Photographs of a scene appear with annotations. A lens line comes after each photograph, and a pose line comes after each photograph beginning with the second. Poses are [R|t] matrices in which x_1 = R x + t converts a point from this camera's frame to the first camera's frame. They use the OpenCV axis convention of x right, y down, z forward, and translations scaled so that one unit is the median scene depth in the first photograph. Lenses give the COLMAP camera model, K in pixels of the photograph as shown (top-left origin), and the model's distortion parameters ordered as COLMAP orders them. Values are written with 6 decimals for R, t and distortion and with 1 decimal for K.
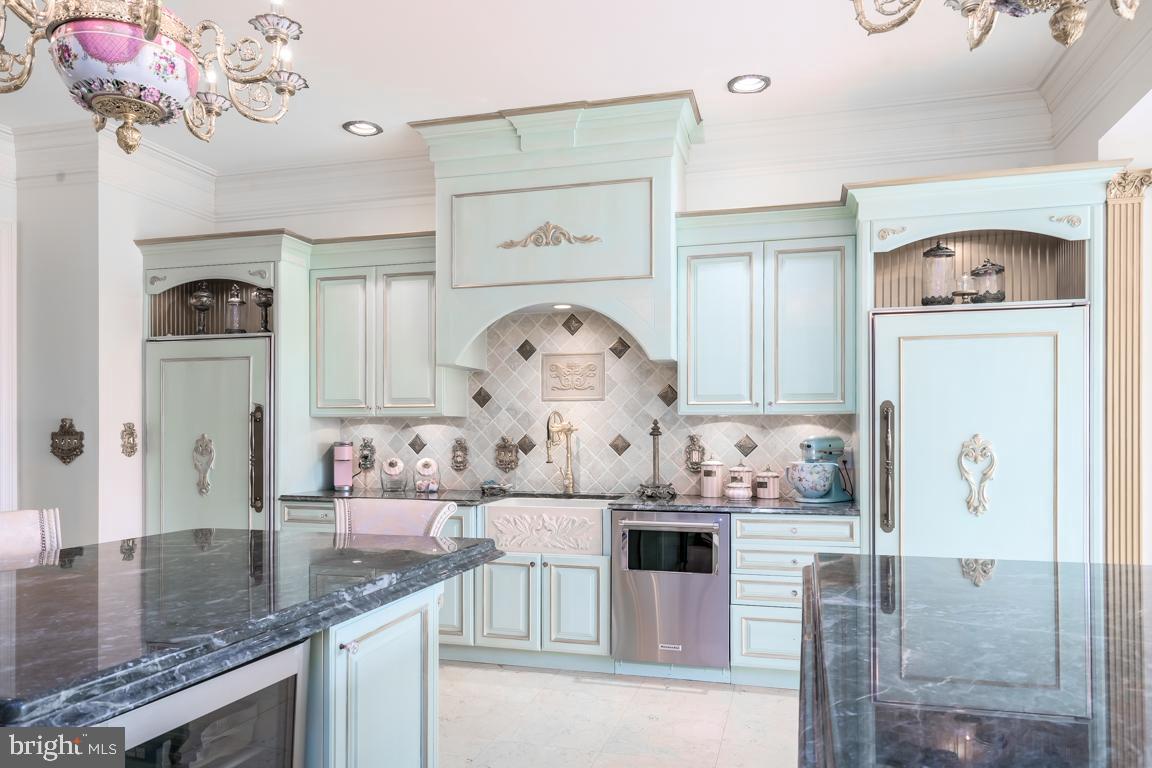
lens RADIAL K [[801.2, 0, 574.8], [0, 801.2, 424.8], [0, 0, 1]] dist [0.006016, 0.000395]
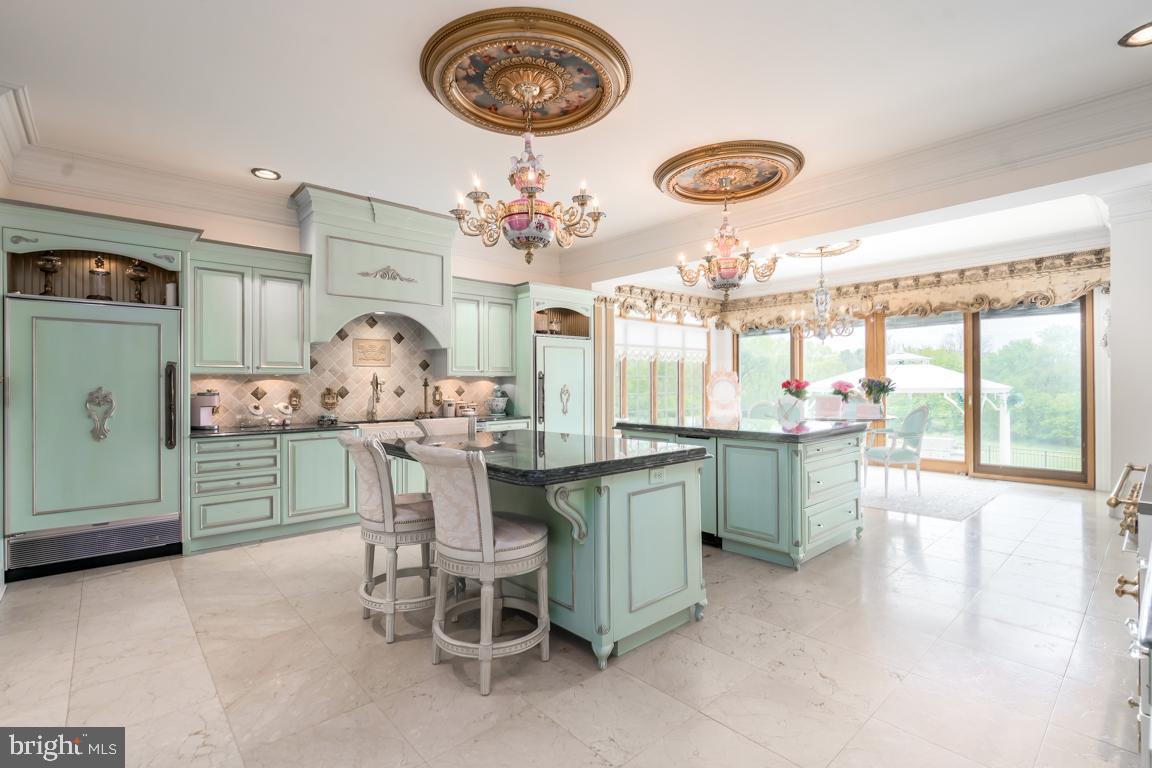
lens RADIAL K [[528.2, 0, 572.4], [0, 528.2, 381.3], [0, 0, 1]] dist [-0.002652, -0.000964]
pose [[0.537016, 0.002371, 0.843569, -0.743259], [-0.003898, 0.999992, -0.000329, 0.000419], [-0.843563, -0.003112, 0.537021, 0.026924]]
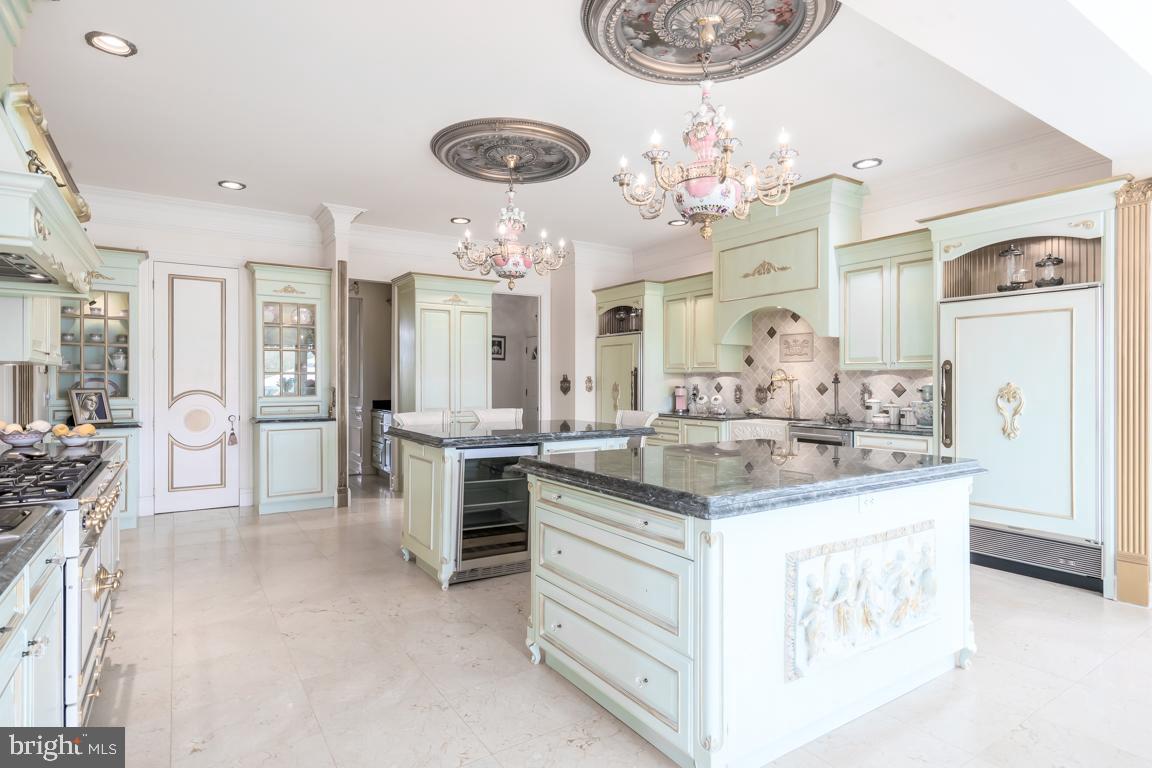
lens RADIAL K [[601.1, 0, 569.9], [0, 601.1, 375.2], [0, 0, 1]] dist [-0.003991, -0.000226]
pose [[0.754591, -0.004770, -0.656178, 0.468306], [0.004022, 0.999988, -0.002644, -0.001511], [0.656183, -0.000644, 0.754601, -0.247792]]
